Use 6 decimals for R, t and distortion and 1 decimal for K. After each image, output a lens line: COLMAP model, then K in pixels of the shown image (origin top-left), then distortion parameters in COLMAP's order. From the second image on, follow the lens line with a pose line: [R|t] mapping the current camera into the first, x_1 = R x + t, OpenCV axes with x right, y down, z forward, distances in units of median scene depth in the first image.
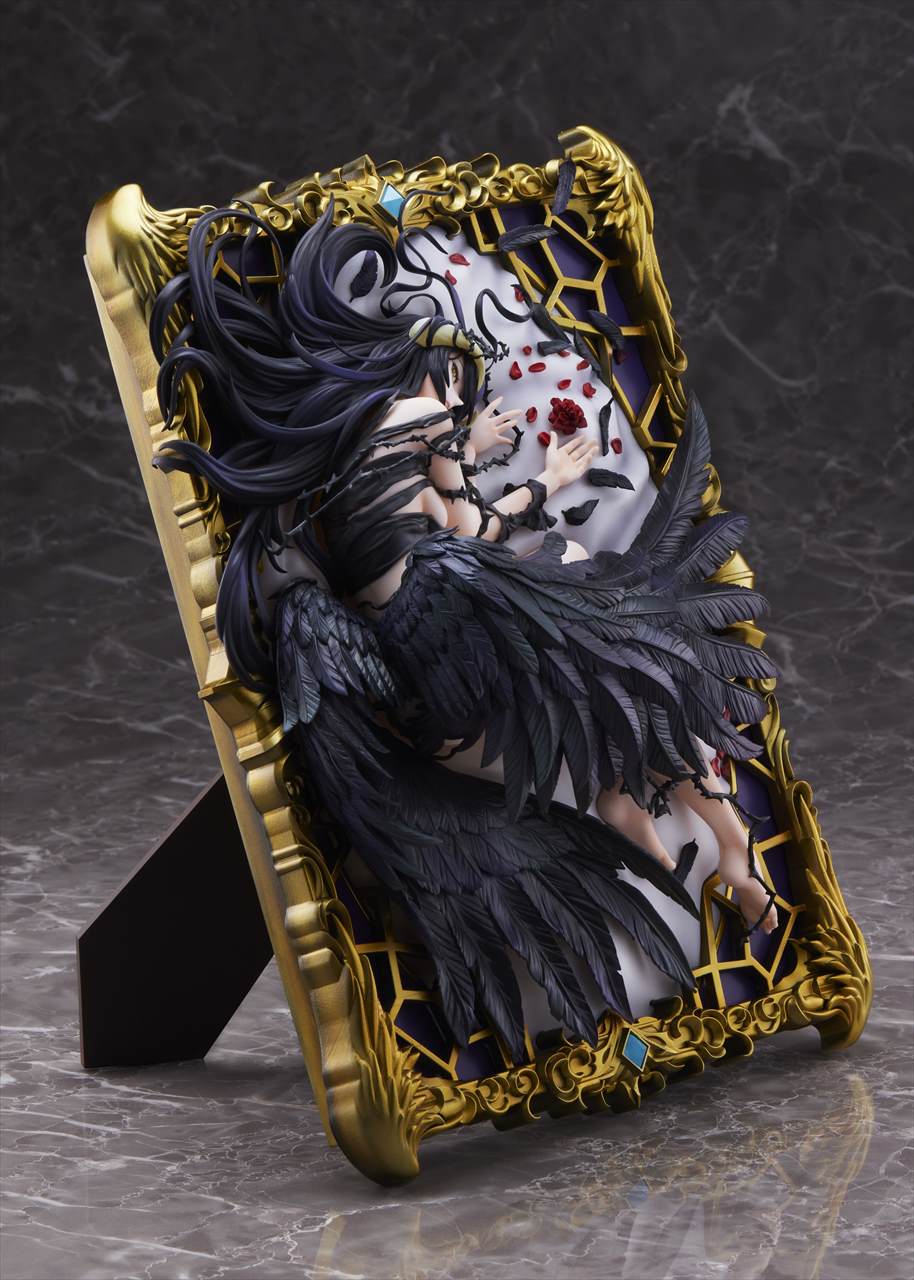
lens RADIAL K [[4757.2, 0, 457.0], [0, 4757.2, 640.0], [0, 0, 1]] dist [-0.153313, 0.724085]
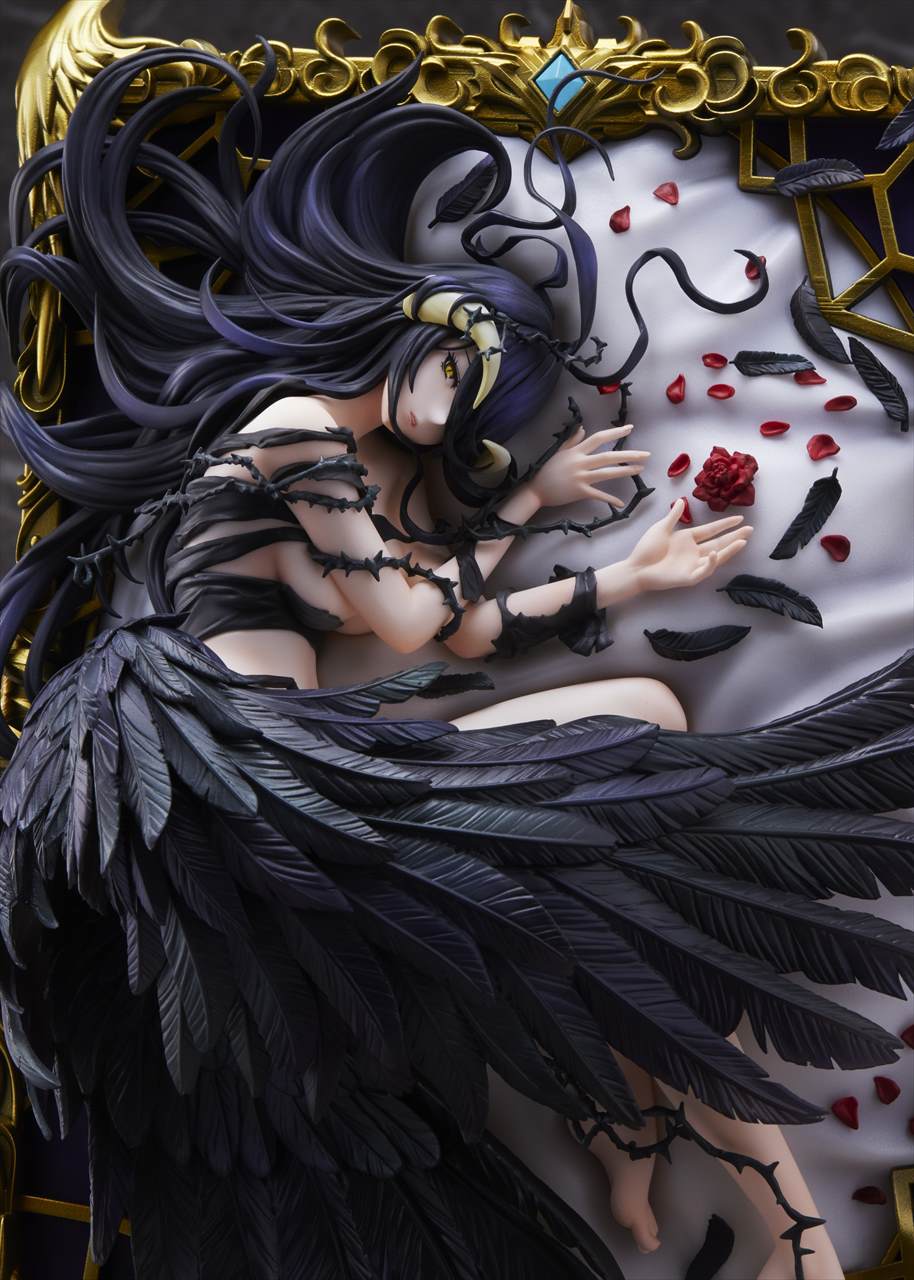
lens RADIAL K [[4635.8, 0, 457.0], [0, 4635.8, 640.0], [0, 0, 1]] dist [0.003241, -3.960257]
pose [[0.600694, 0.277547, -0.749756, 0.460764], [-0.165943, 0.960667, 0.222672, -0.156568], [0.782068, -0.009341, 0.623124, 0.609927]]
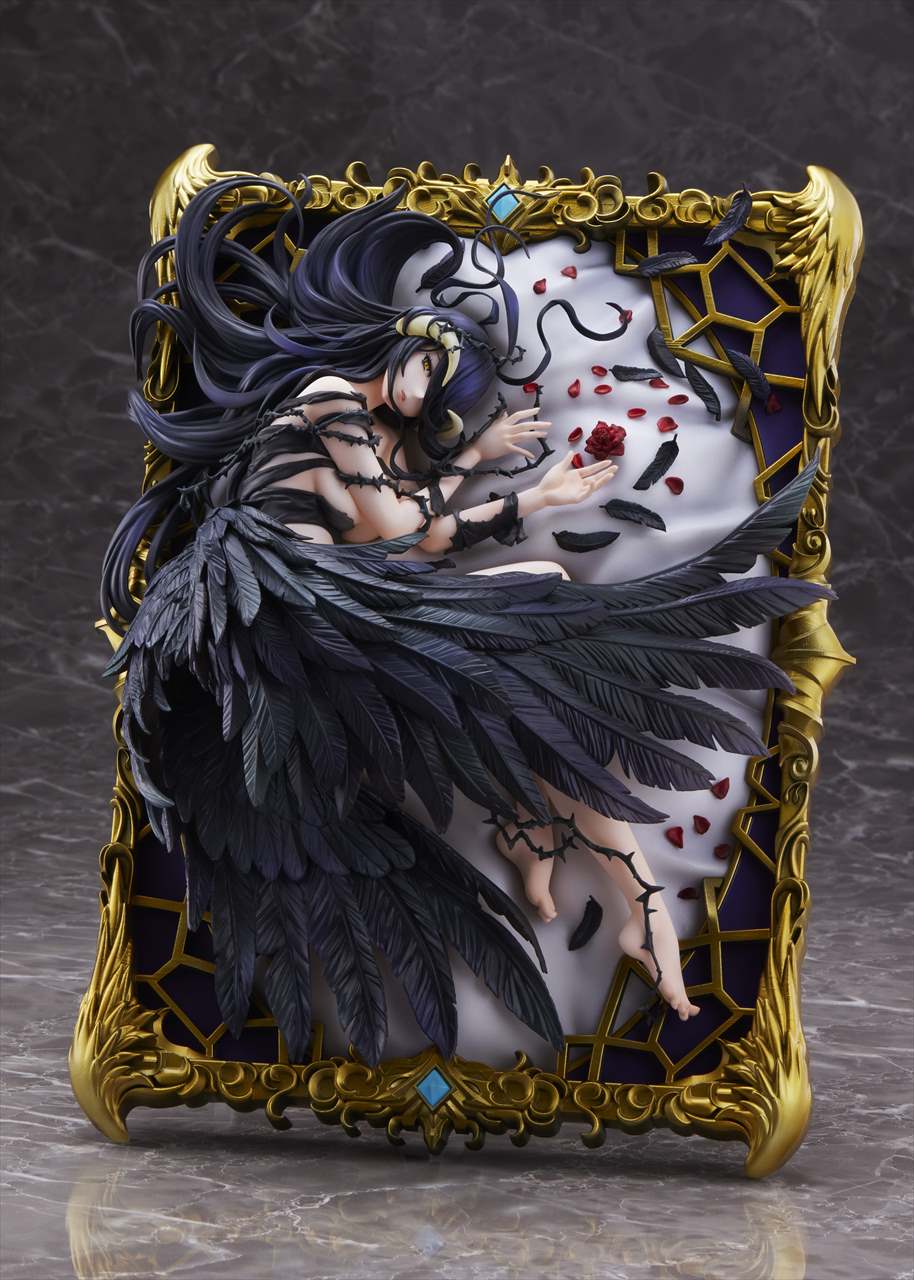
lens RADIAL K [[4635.8, 0, 457.0], [0, 4635.8, 640.0], [0, 0, 1]] dist [0.003241, -3.960257]
pose [[0.642104, 0.166453, -0.748329, 0.722239], [-0.202636, 0.978277, 0.043730, -0.043495], [0.739352, 0.123559, 0.661885, 0.366703]]
